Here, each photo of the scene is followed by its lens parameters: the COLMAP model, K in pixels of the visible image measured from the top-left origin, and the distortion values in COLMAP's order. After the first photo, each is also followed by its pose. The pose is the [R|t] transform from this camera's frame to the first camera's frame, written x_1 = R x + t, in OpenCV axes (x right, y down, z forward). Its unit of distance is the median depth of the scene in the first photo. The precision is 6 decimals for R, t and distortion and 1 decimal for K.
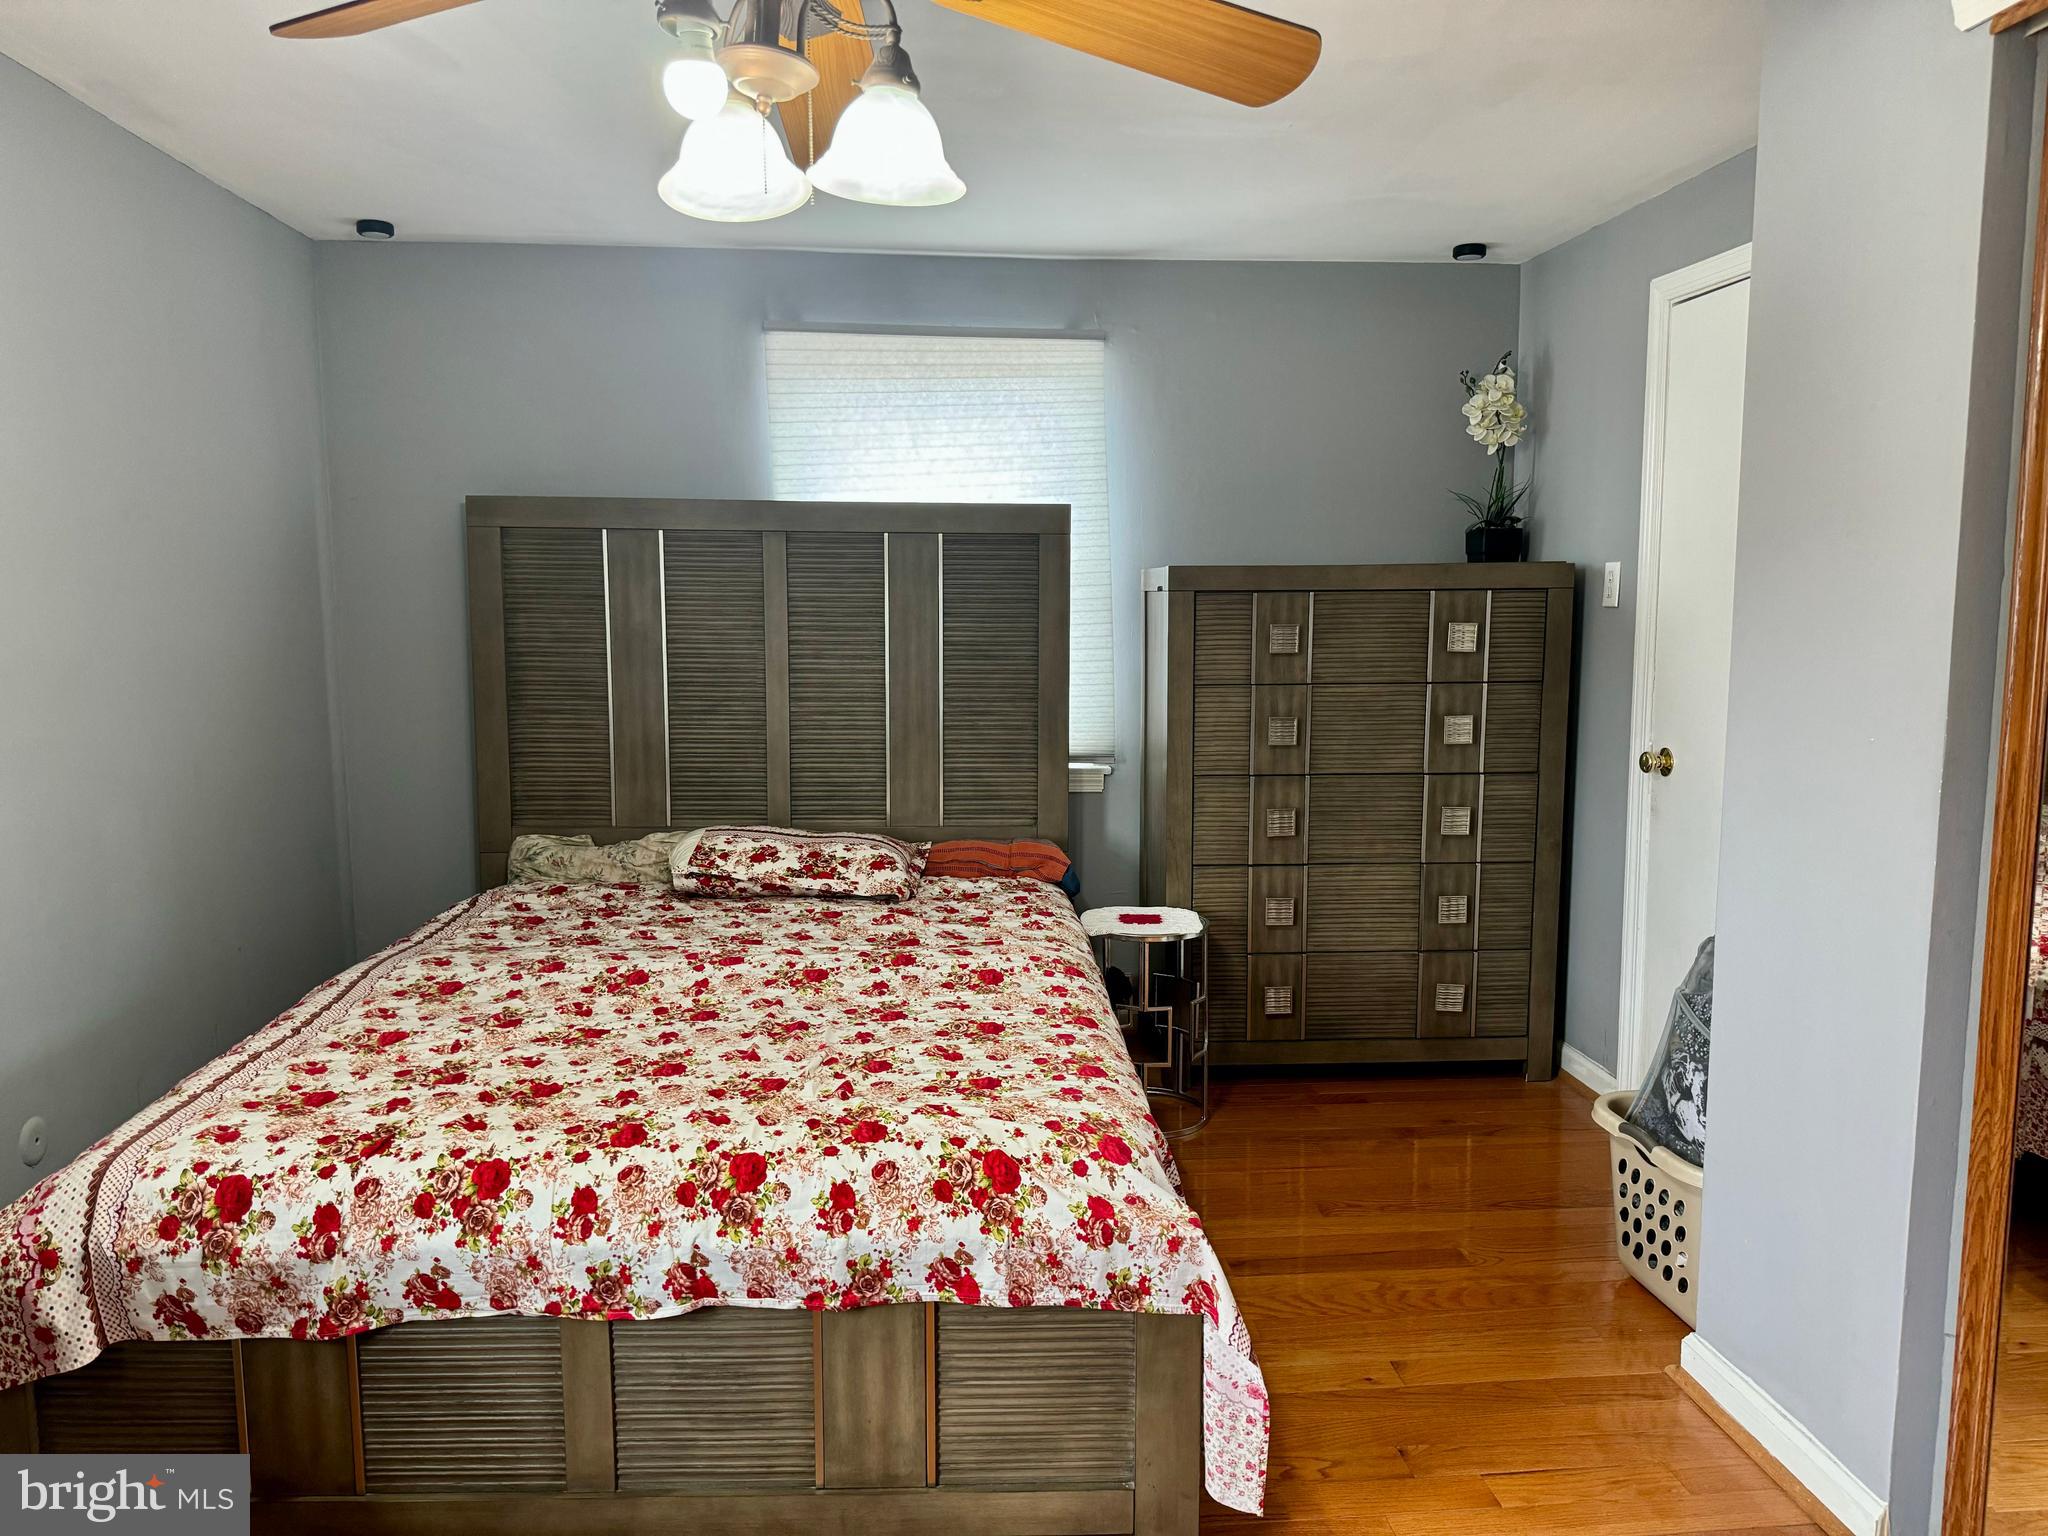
lens RADIAL K [[1393.6, 0, 1008.3], [0, 1393.6, 785.8], [0, 0, 1]] dist [0.052682, -0.086158]
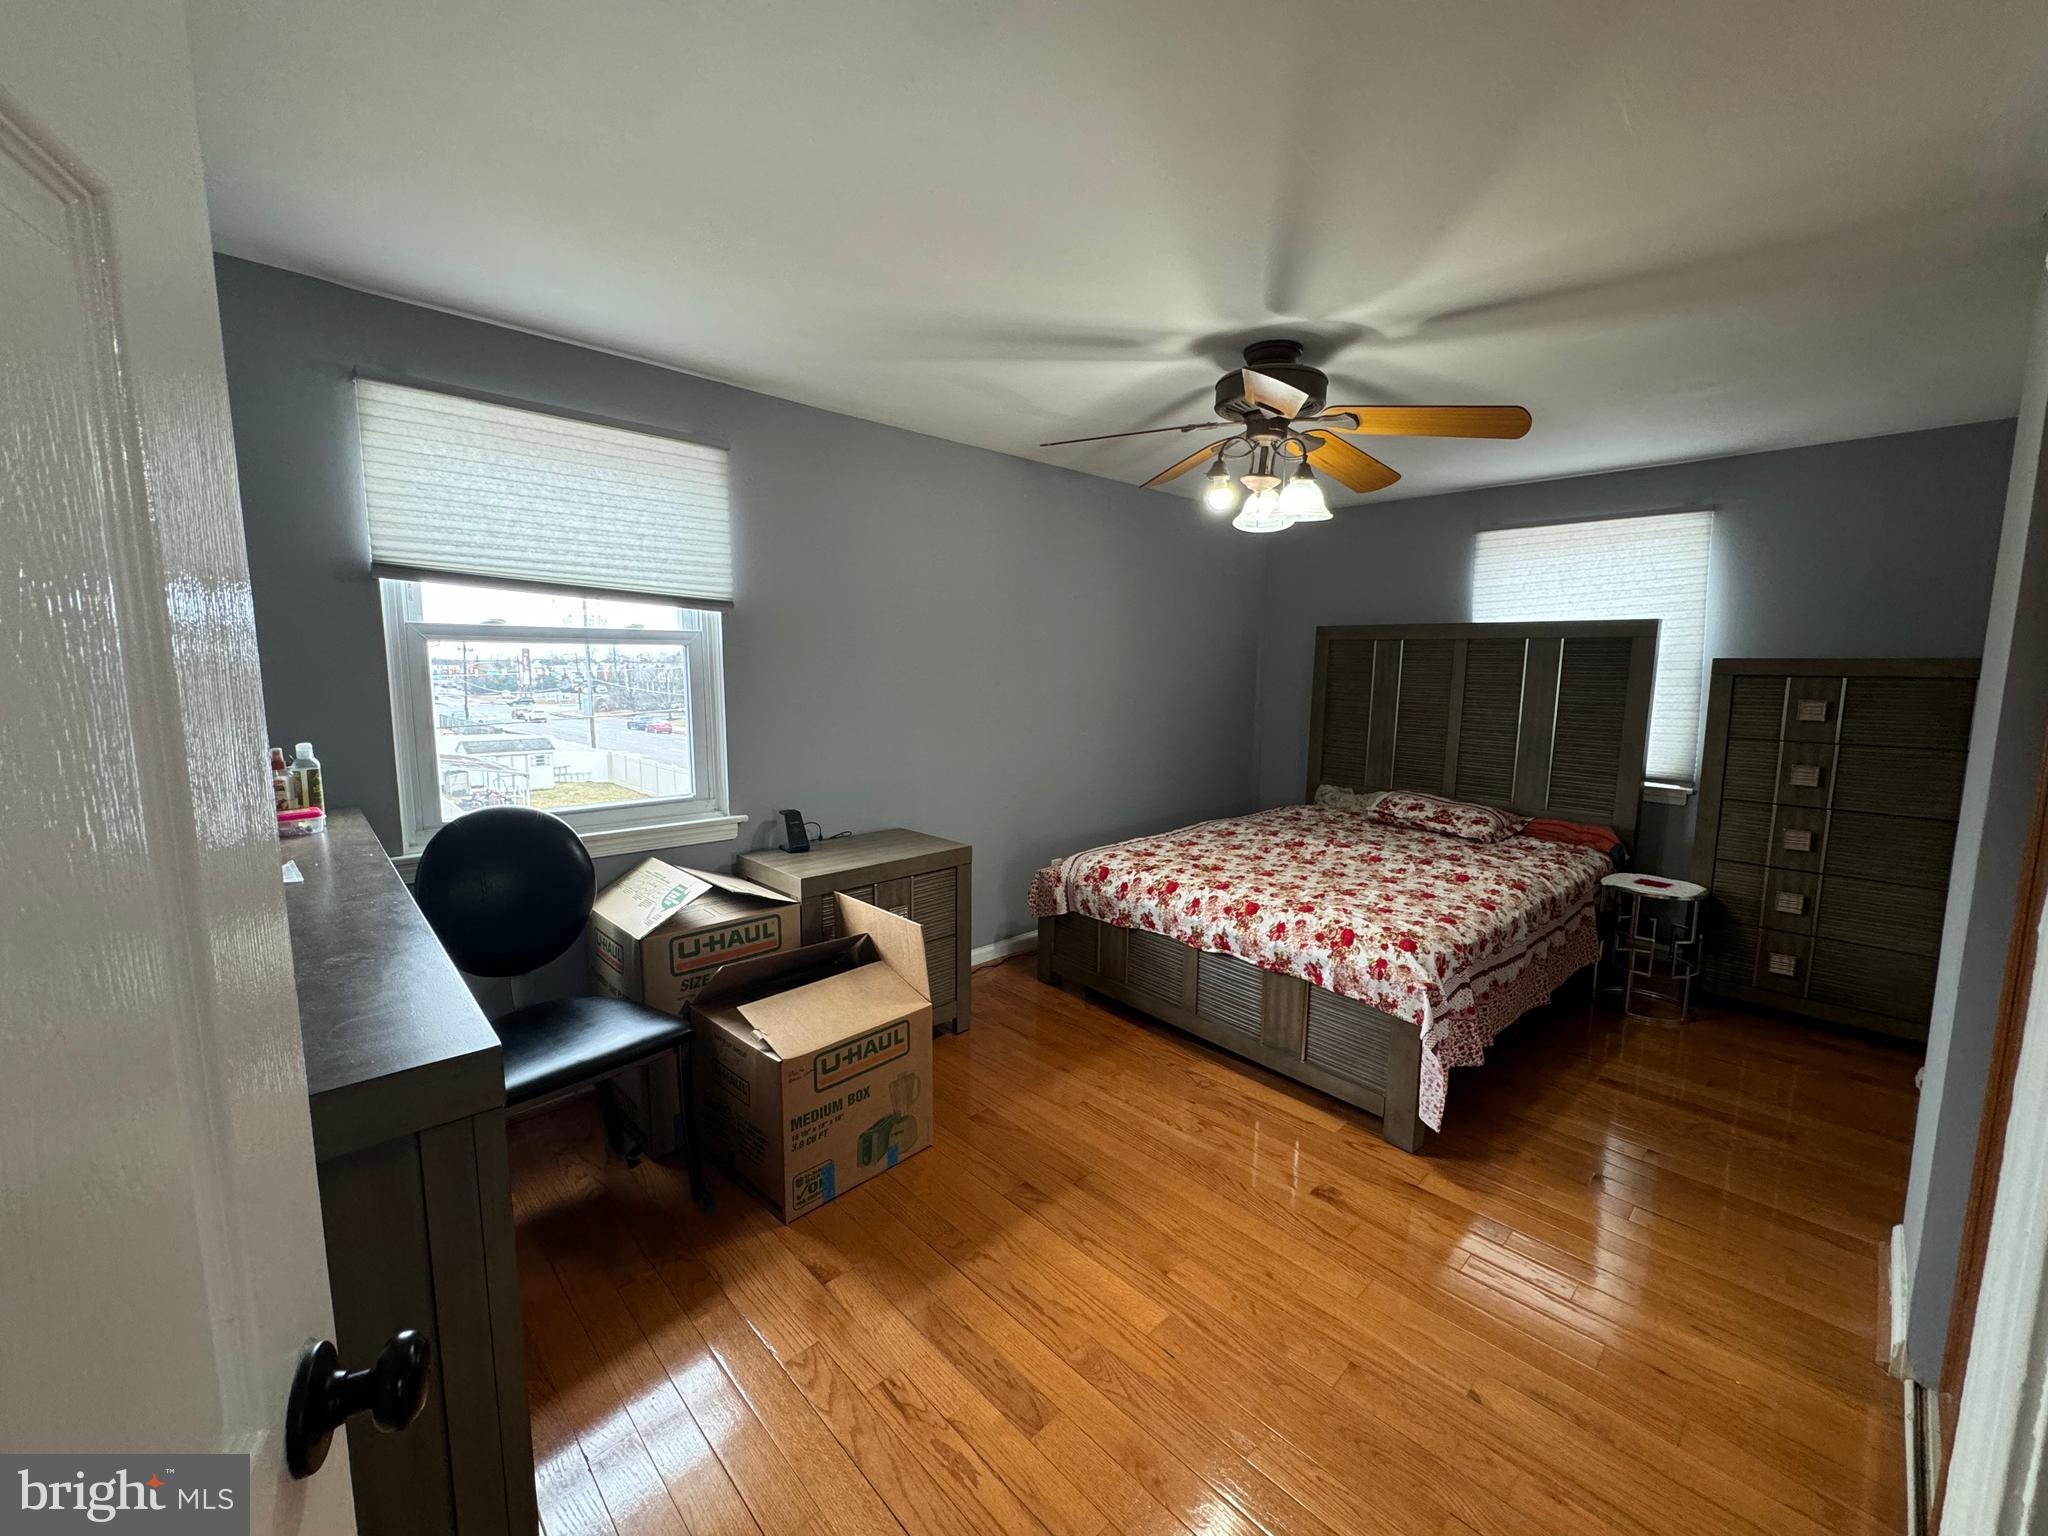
lens RADIAL K [[816.8, 0, 1033.2], [0, 816.8, 766.7], [0, 0, 1]] dist [-0.002172, -0.000104]
pose [[0.622050, 0.104939, -0.775913, 0.651898], [-0.108821, 0.992947, 0.047049, -0.004032], [0.775378, 0.055169, 0.629083, -0.230165]]
